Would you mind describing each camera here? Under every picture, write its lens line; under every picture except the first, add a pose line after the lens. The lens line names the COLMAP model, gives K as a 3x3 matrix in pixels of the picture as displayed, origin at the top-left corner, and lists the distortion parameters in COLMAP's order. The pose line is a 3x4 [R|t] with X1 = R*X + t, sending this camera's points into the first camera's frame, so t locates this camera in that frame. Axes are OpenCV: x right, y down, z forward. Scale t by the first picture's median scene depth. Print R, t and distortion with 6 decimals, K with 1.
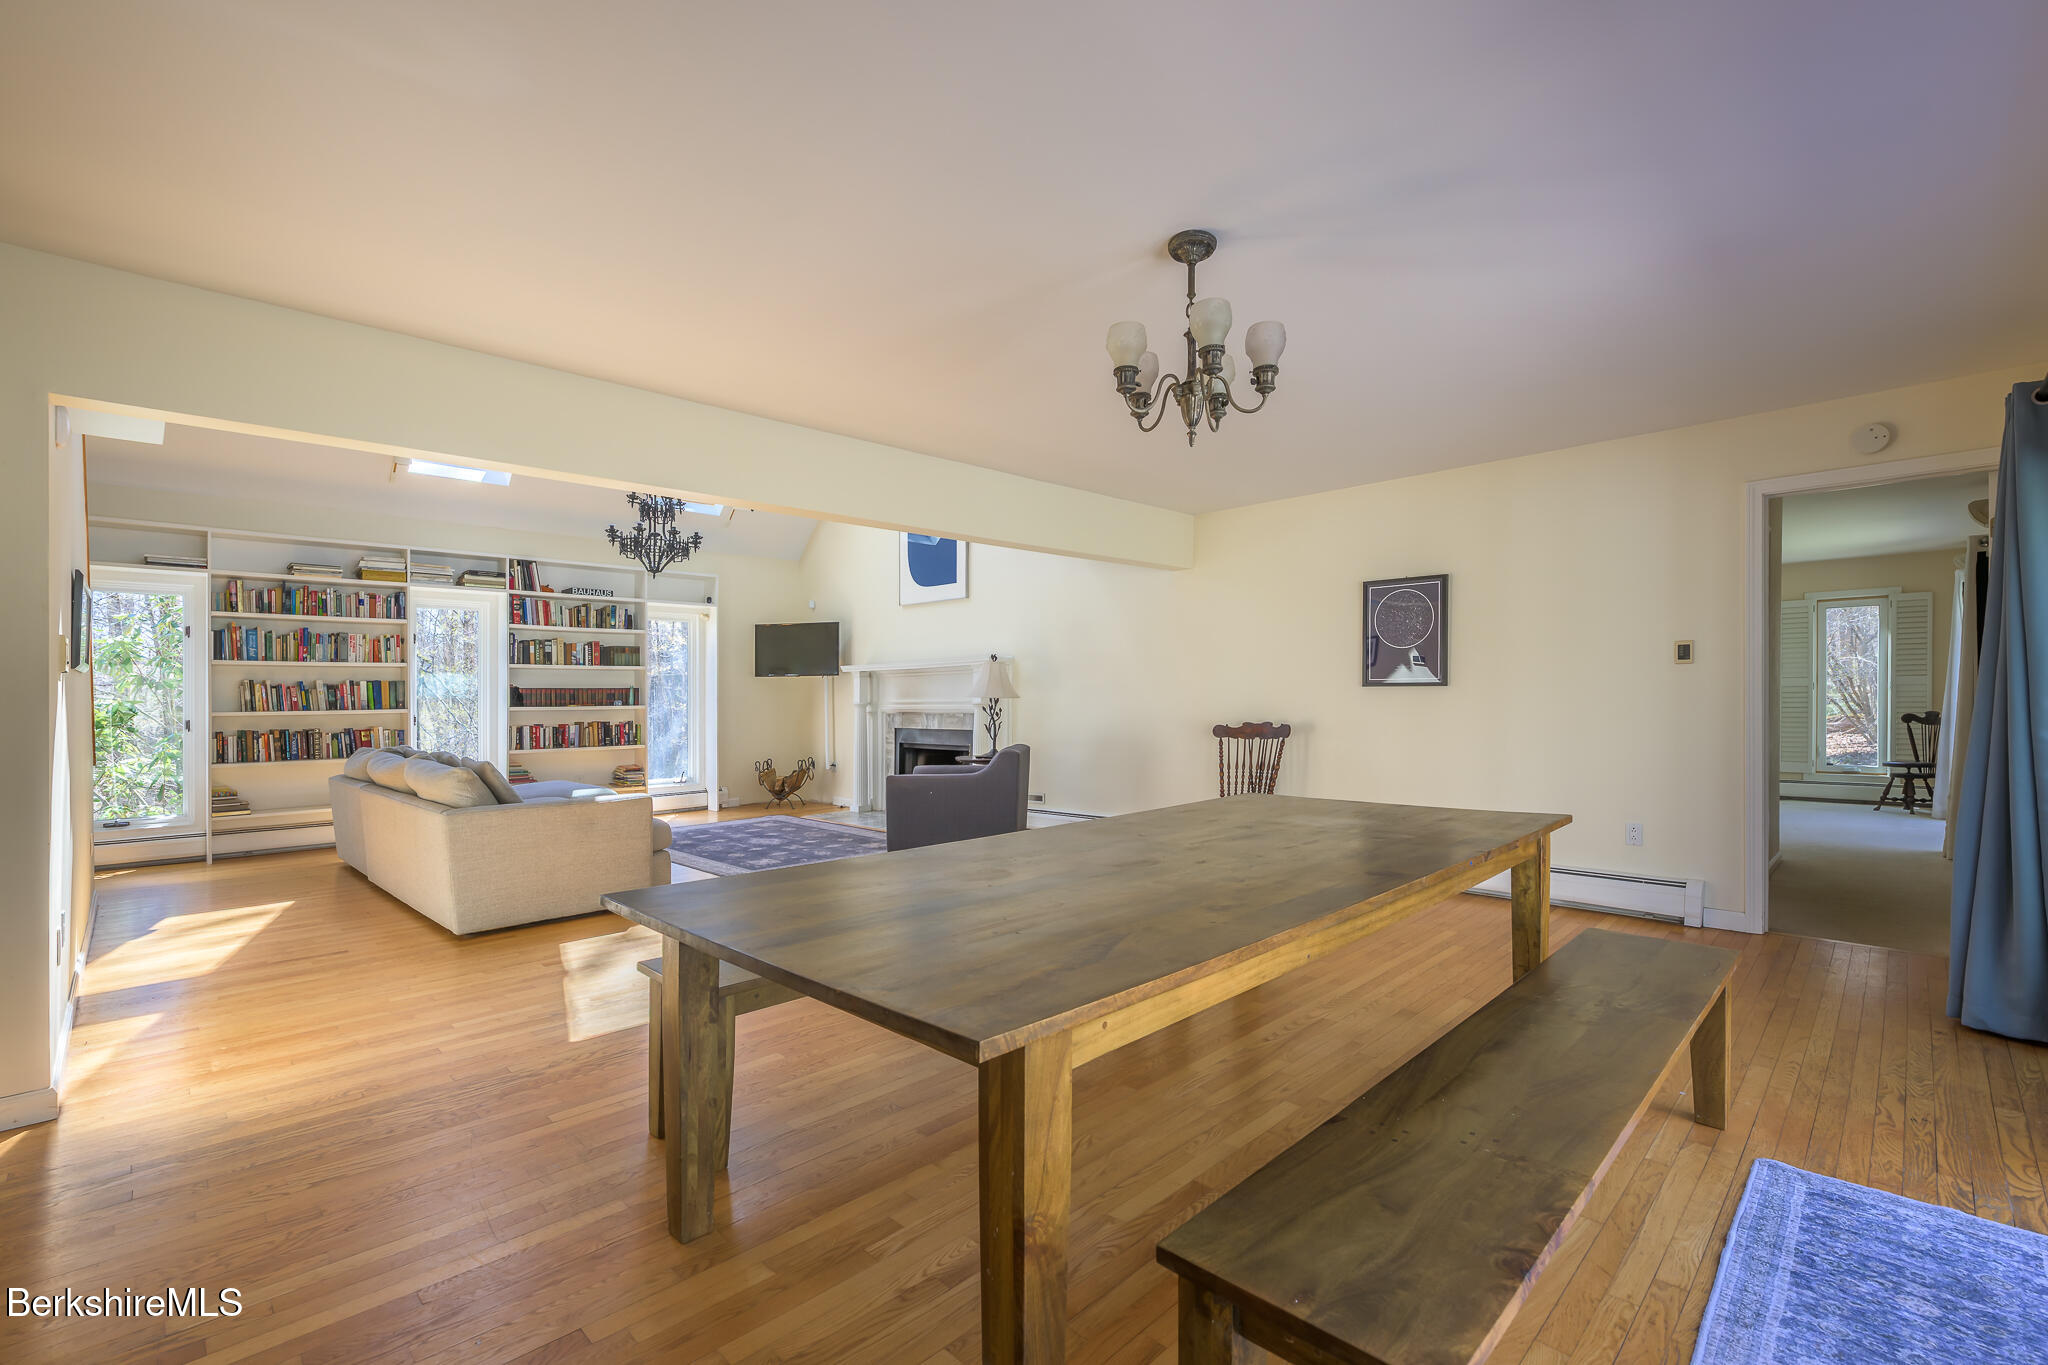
lens RADIAL K [[894.0, 0, 1024.0], [0, 894.0, 682.5], [0, 0, 1]] dist [-0.000924, -0.000016]
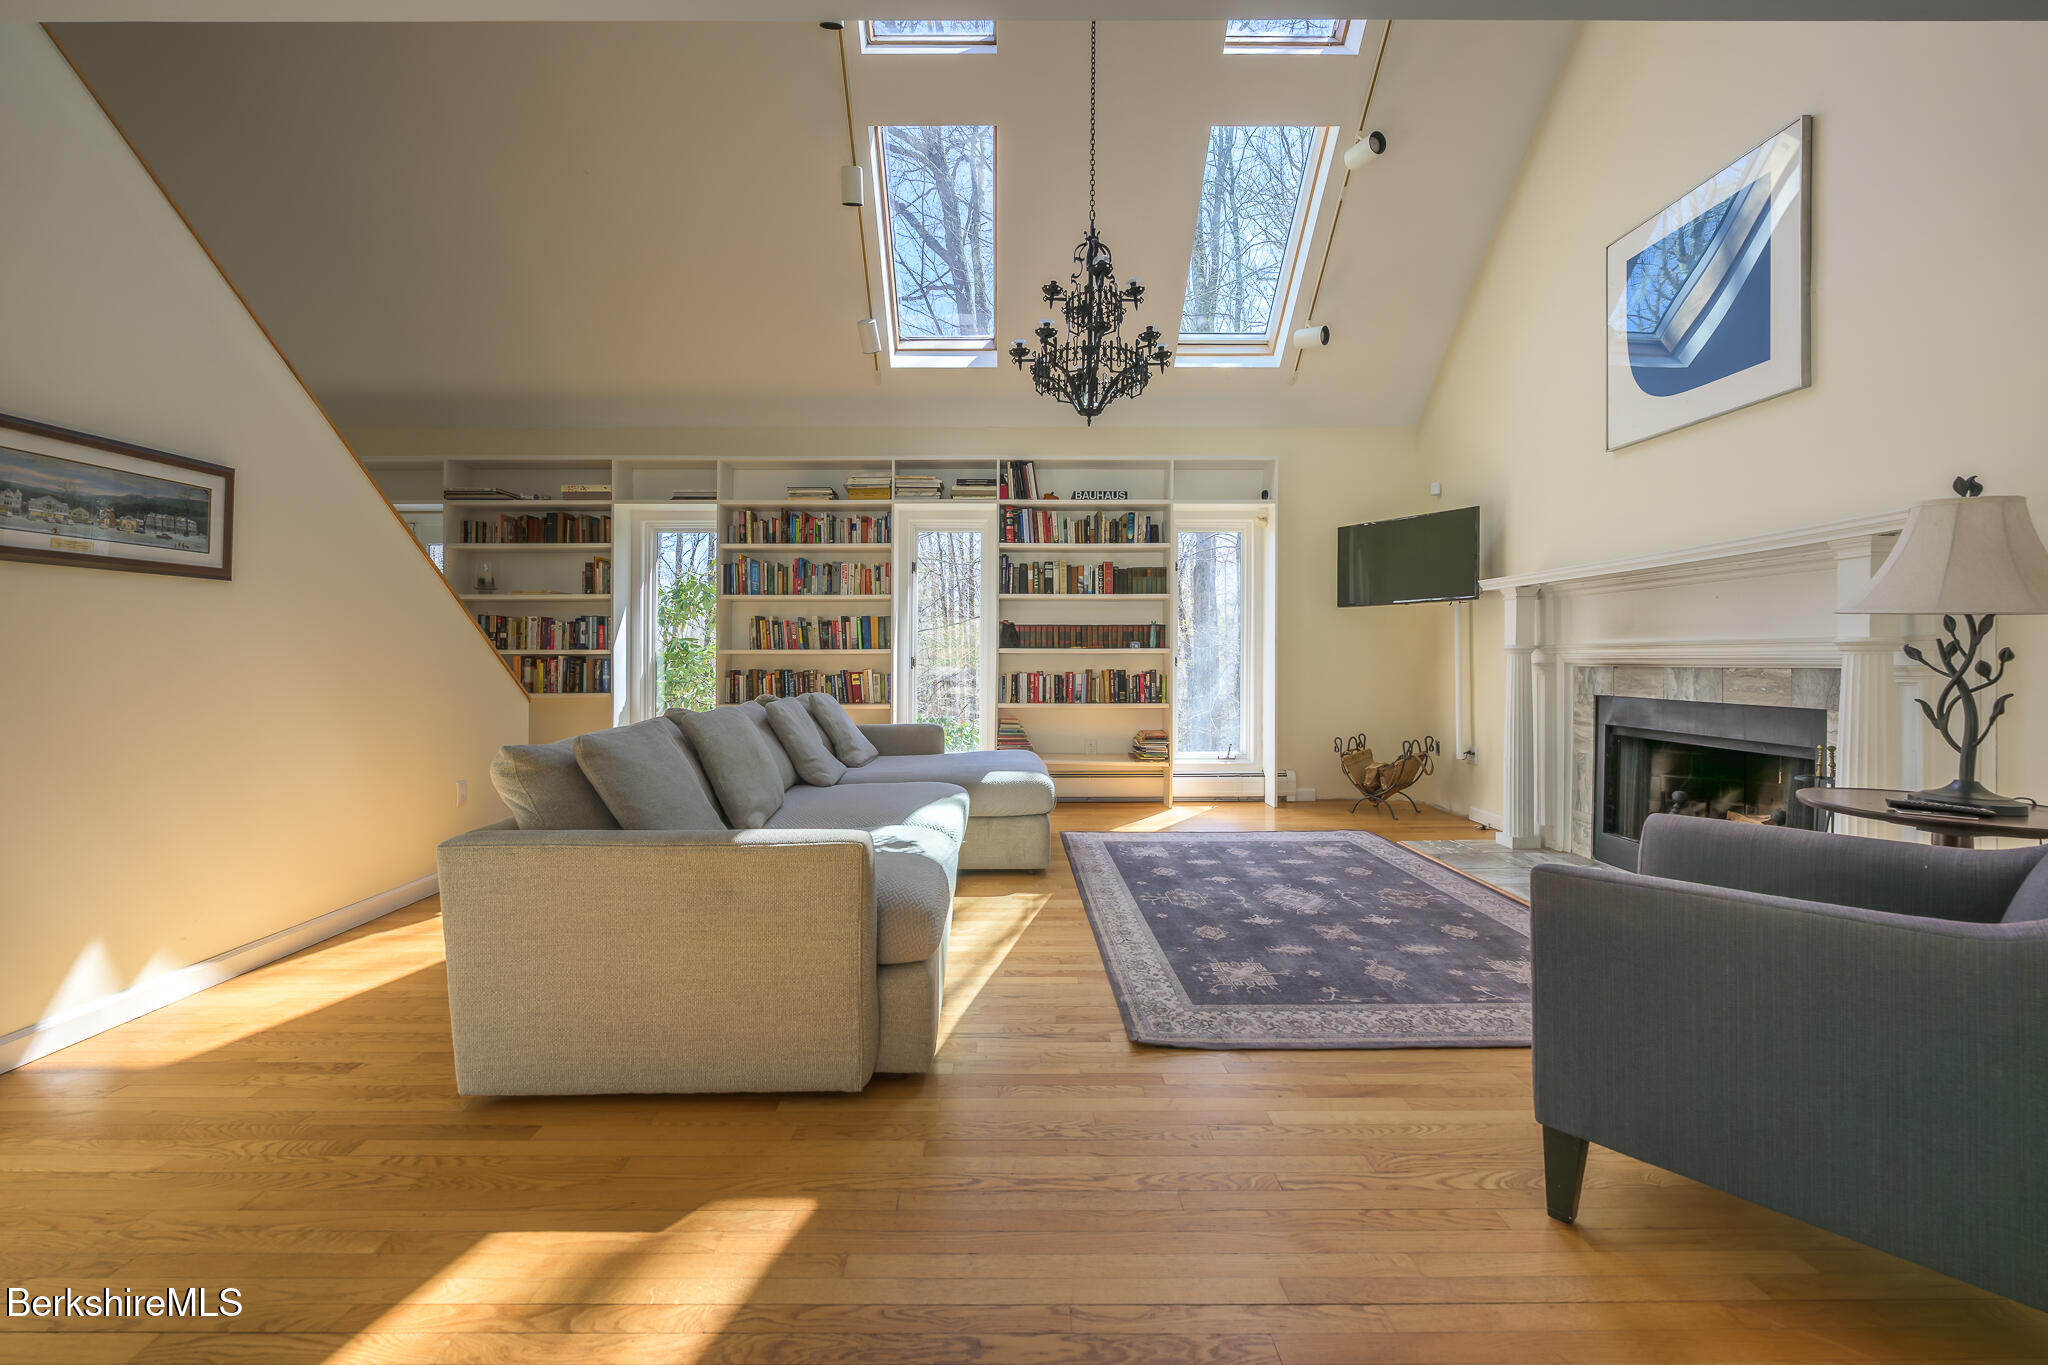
lens RADIAL K [[810.8, 0, 1018.3], [0, 810.8, 650.7], [0, 0, 1]] dist [-0.002180, -0.000207]
pose [[0.715214, 0.004733, -0.698889, -0.062134], [0.004015, 0.999933, 0.010881, 0.020969], [0.698894, -0.010588, 0.715147, 0.479216]]
